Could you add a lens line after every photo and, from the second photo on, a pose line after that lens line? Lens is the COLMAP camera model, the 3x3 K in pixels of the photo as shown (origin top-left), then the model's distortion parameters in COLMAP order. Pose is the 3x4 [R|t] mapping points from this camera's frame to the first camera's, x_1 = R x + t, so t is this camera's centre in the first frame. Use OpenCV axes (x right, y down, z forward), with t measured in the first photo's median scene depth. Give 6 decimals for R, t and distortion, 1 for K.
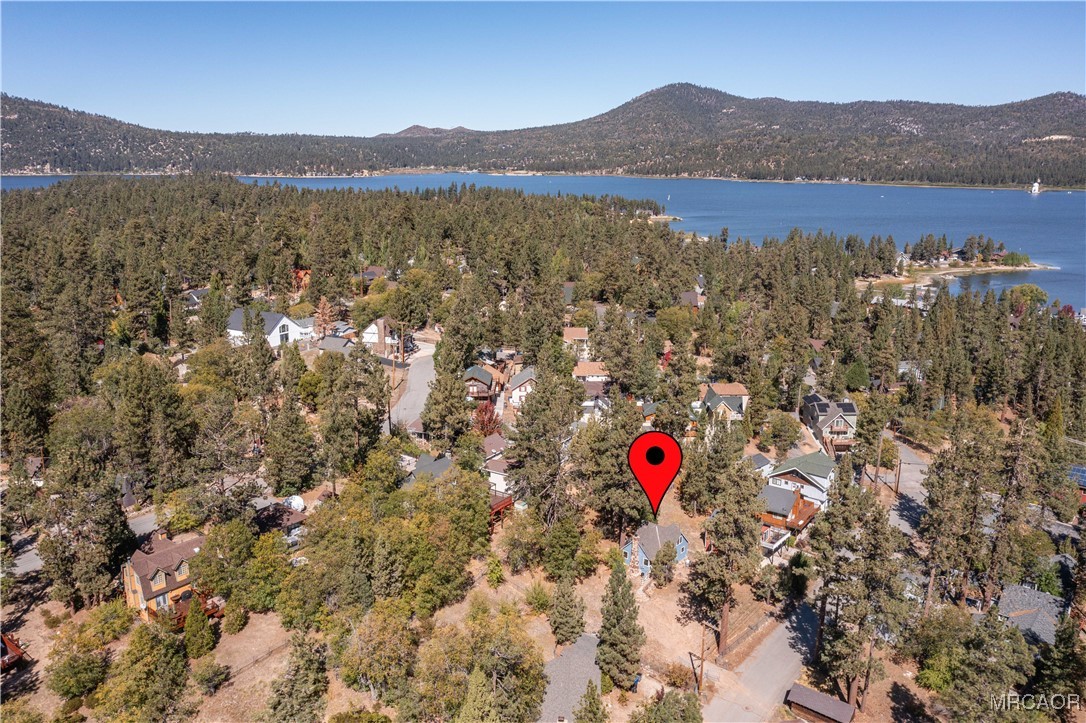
lens RADIAL K [[860.0, 0, 543.0], [0, 860.0, 361.5], [0, 0, 1]] dist [-0.002914, 0.001466]
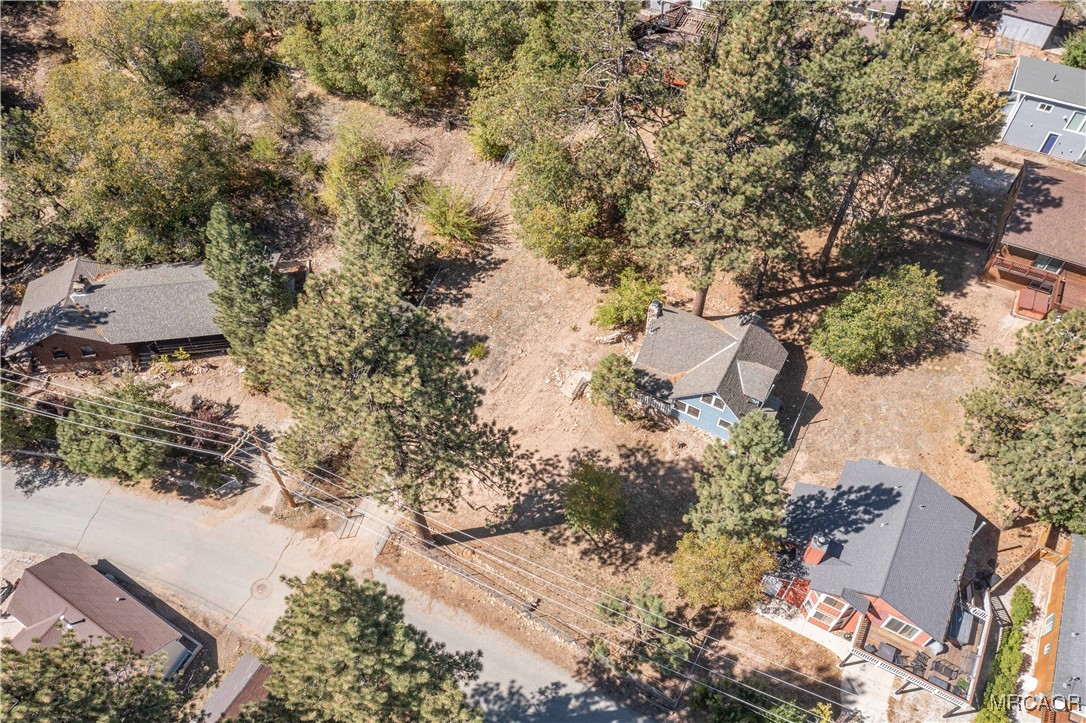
lens RADIAL K [[860.0, 0, 543.0], [0, 860.0, 361.5], [0, 0, 1]] dist [-0.002914, 0.001466]
pose [[0.170703, 0.795700, -0.581139, 0.216442], [-0.218176, 0.605679, 0.765214, -0.059350], [0.960864, -0.003834, 0.276994, 0.471800]]
